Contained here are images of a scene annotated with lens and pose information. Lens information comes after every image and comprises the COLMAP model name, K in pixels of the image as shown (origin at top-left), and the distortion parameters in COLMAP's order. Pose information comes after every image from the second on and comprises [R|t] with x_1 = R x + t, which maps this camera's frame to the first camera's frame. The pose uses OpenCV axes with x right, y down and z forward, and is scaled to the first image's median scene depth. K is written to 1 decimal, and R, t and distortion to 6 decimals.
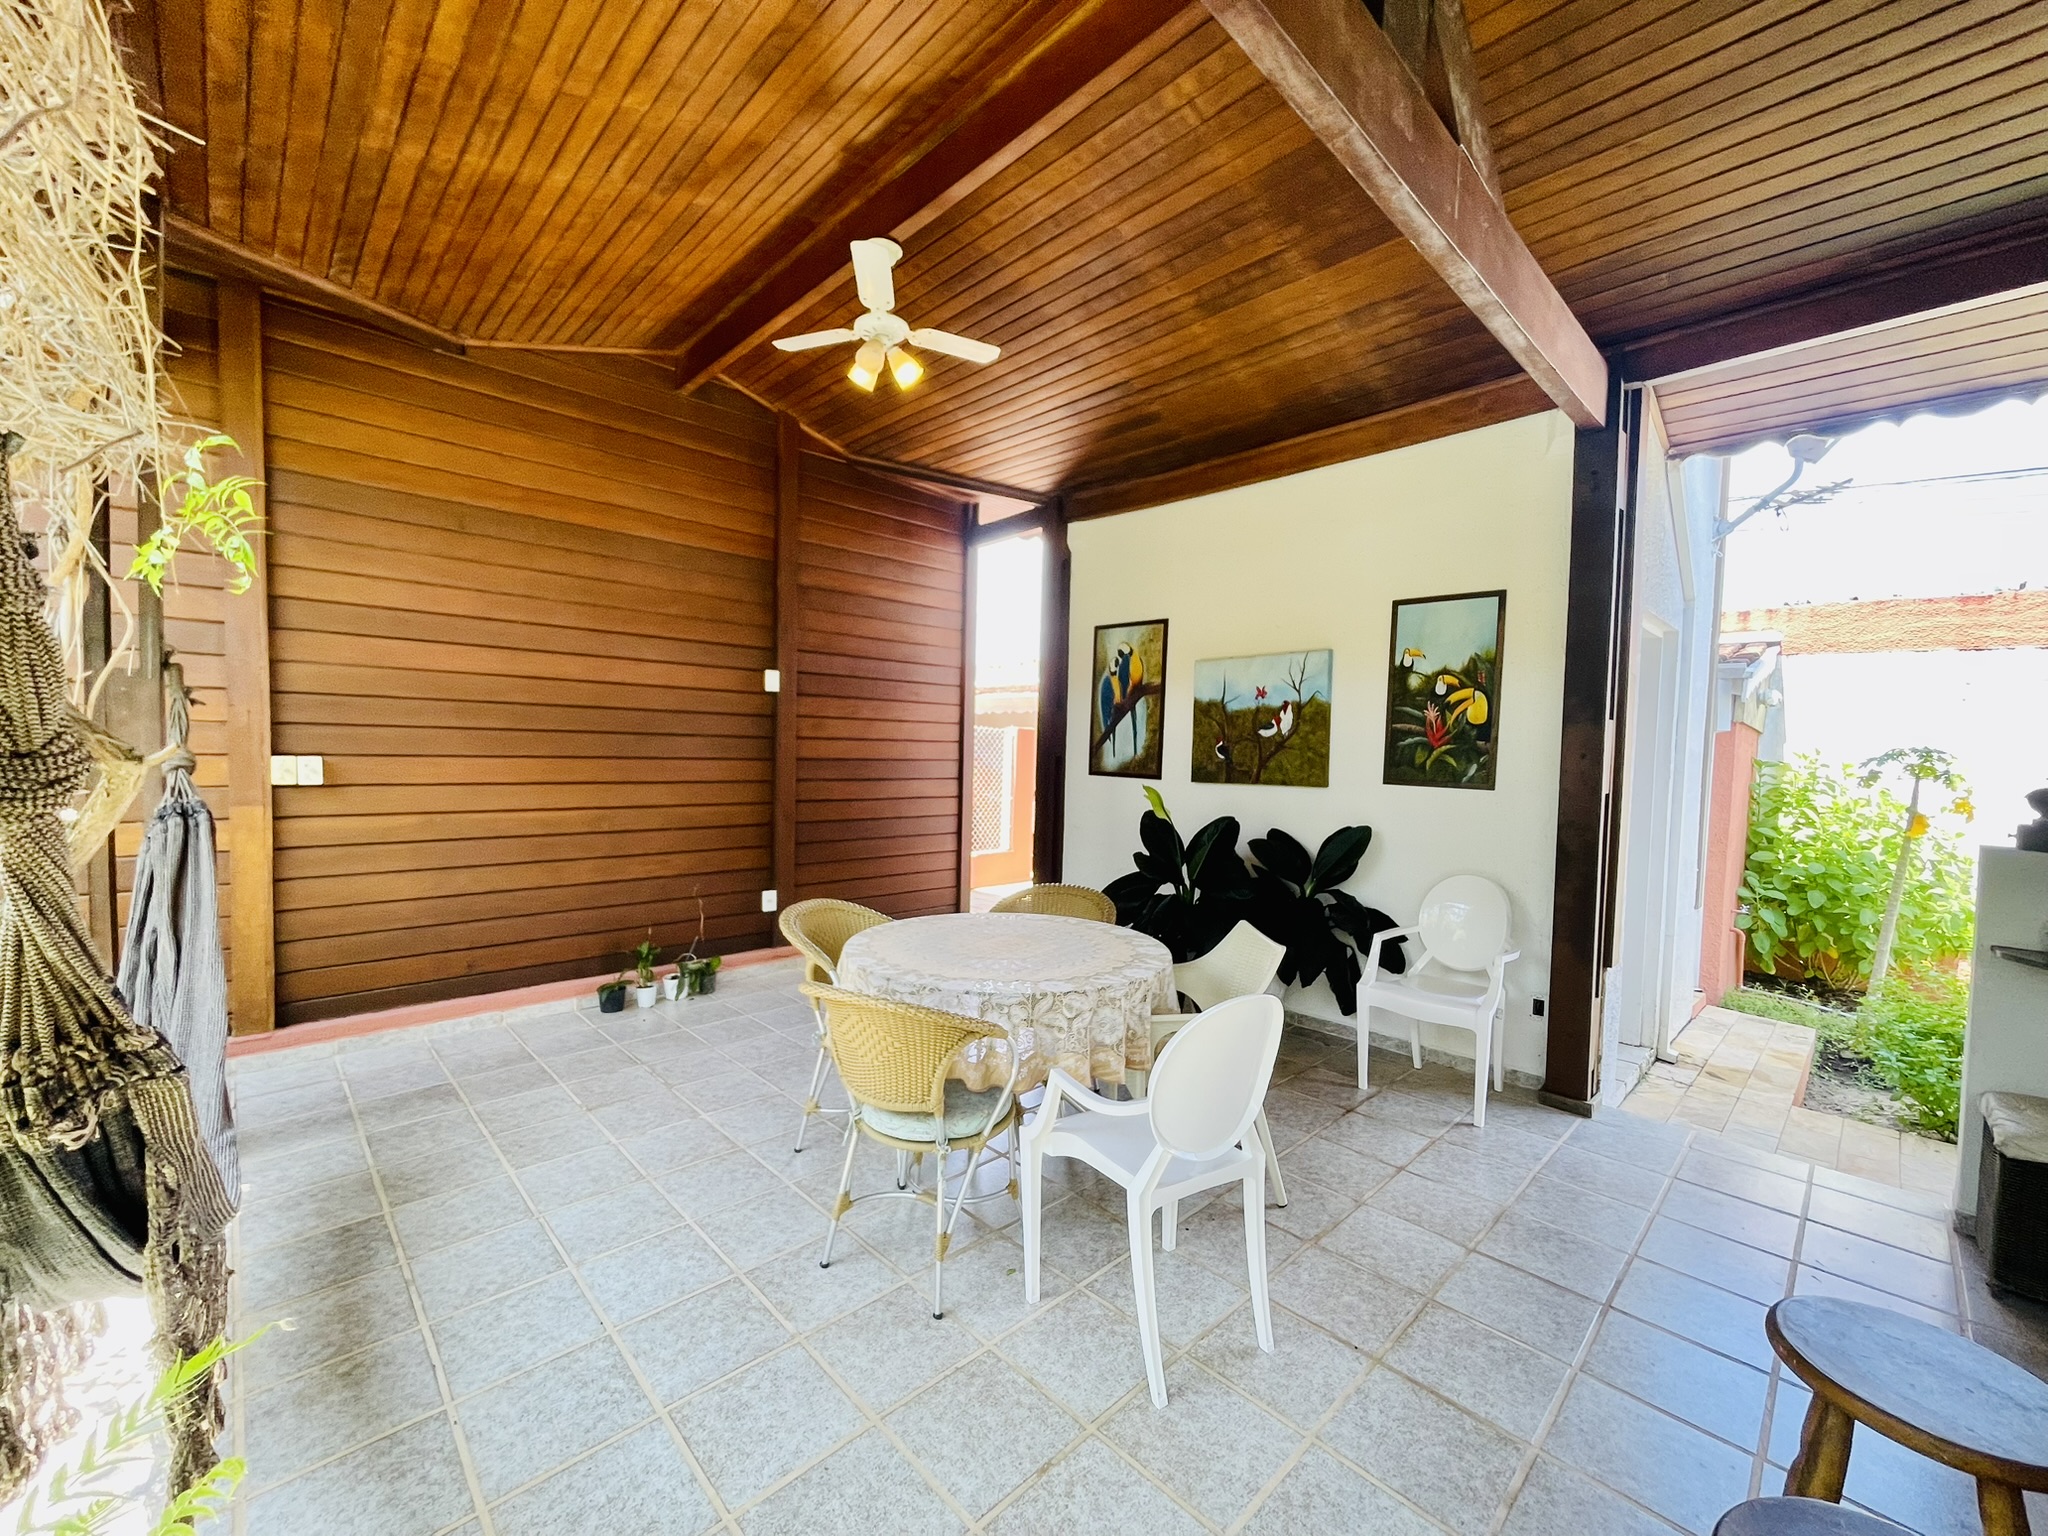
lens RADIAL K [[834.7, 0, 999.7], [0, 834.7, 782.4], [0, 0, 1]] dist [-0.001307, -0.000123]
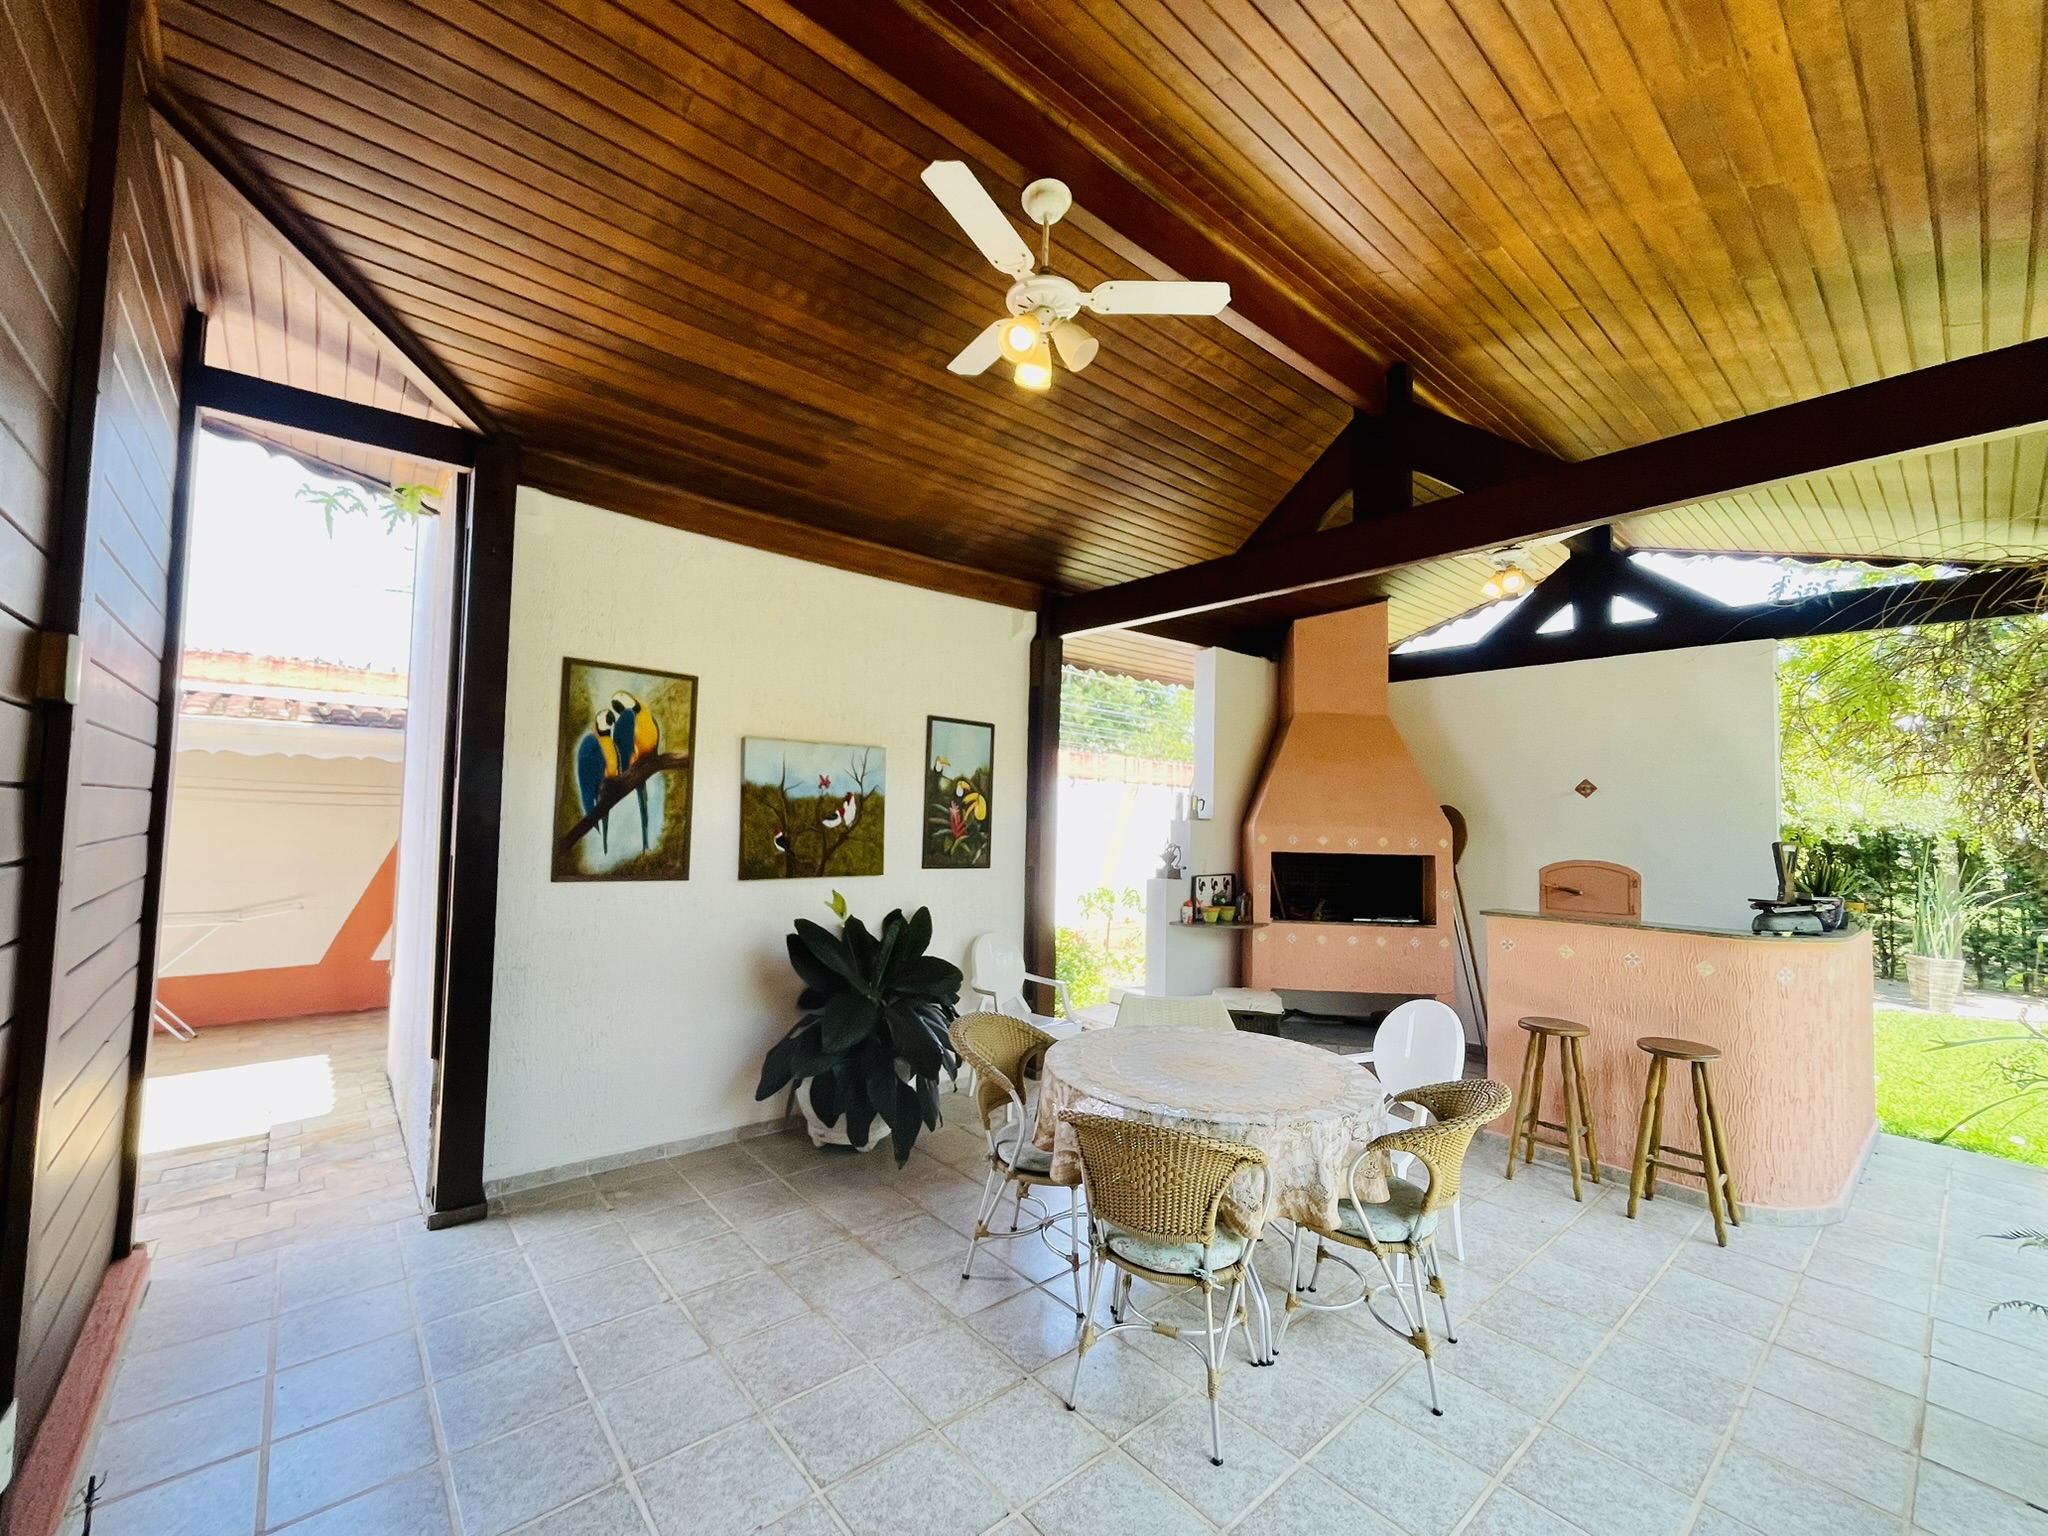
lens RADIAL K [[826.1, 0, 1009.3], [0, 826.1, 792.6], [0, 0, 1]] dist [-0.007254, -0.000201]
pose [[0.049521, 0.016601, 0.998635, -0.635576], [0.014239, 0.999749, -0.017325, -0.076119], [-0.998672, 0.015078, 0.049272, 0.747183]]
